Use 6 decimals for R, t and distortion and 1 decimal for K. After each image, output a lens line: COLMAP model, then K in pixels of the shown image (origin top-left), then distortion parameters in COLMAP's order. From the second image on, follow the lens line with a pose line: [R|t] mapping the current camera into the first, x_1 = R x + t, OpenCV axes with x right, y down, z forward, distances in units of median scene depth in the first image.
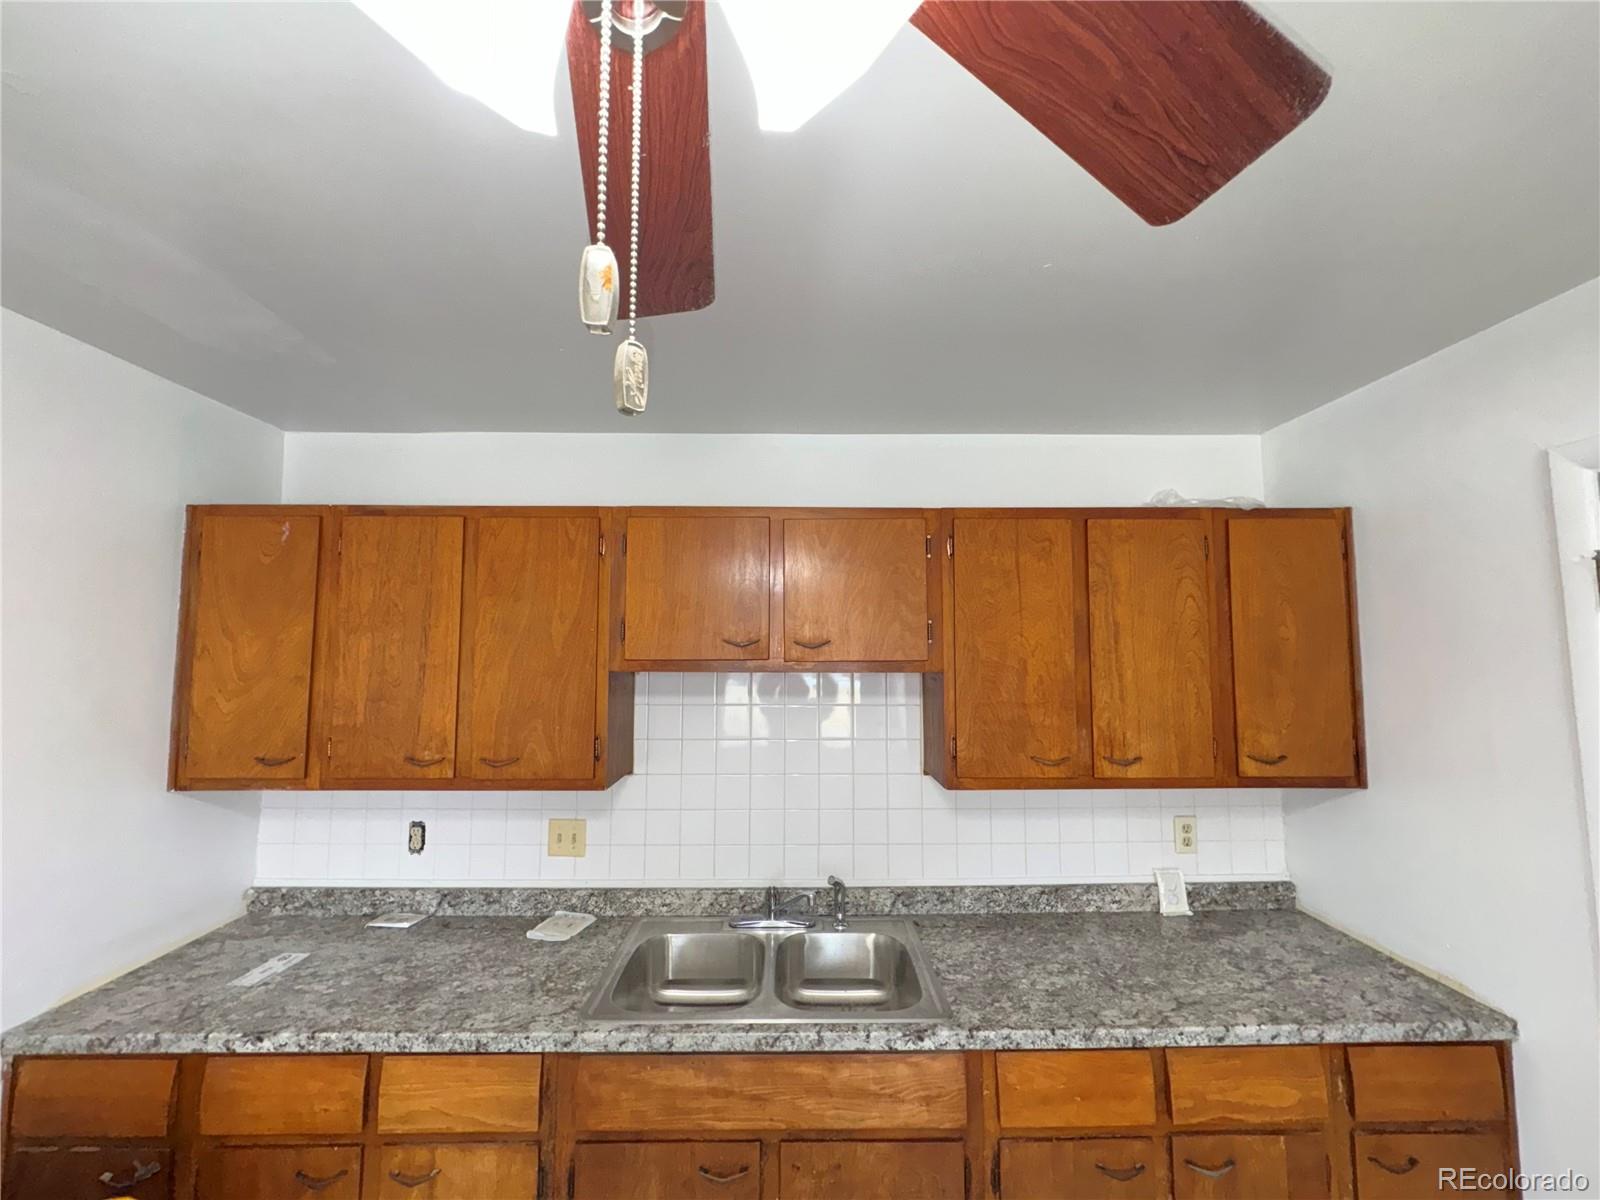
lens RADIAL K [[638.6, 0, 797.4], [0, 638.6, 599.4], [0, 0, 1]] dist [-0.000901, 0.000035]
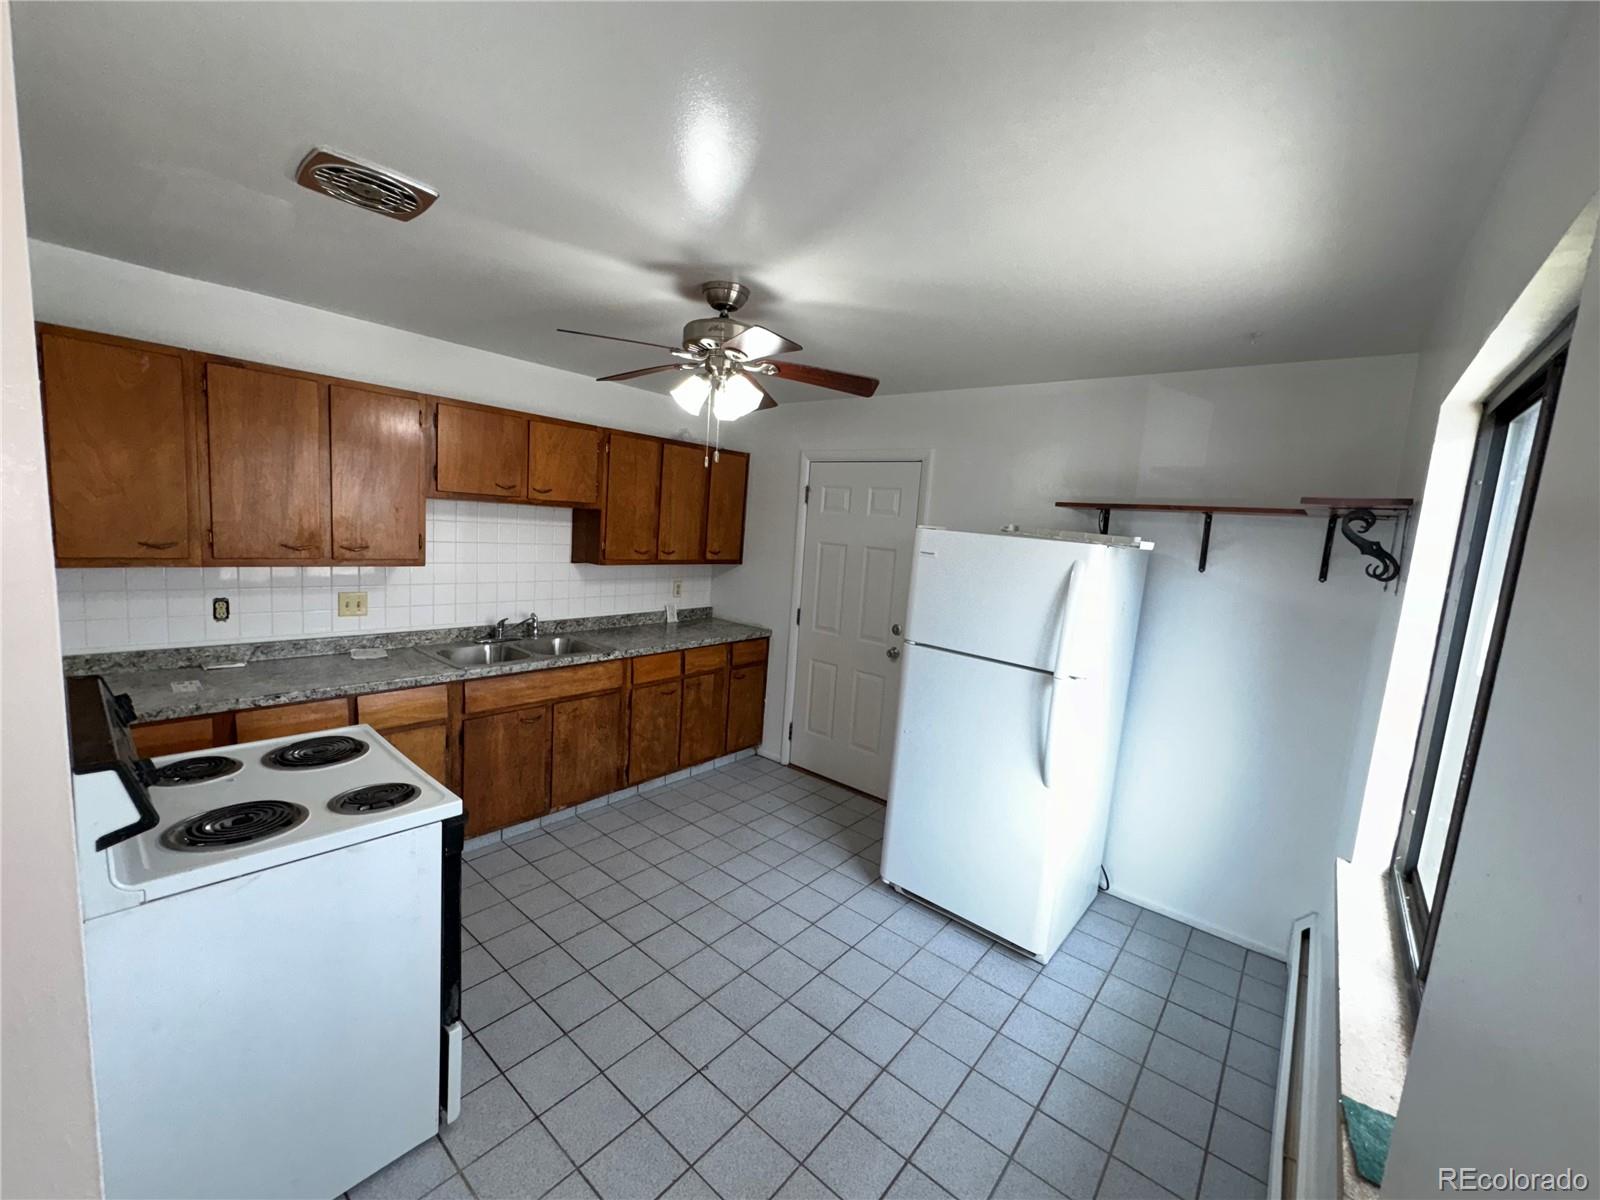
lens RADIAL K [[638.6, 0, 798.0], [0, 638.6, 602.6], [0, 0, 1]] dist [-0.000901, 0.000035]
pose [[0.648749, -0.048622, 0.759447, -0.952814], [-0.133406, 0.975237, 0.176398, -0.042458], [-0.749218, -0.215753, 0.626198, -0.844048]]
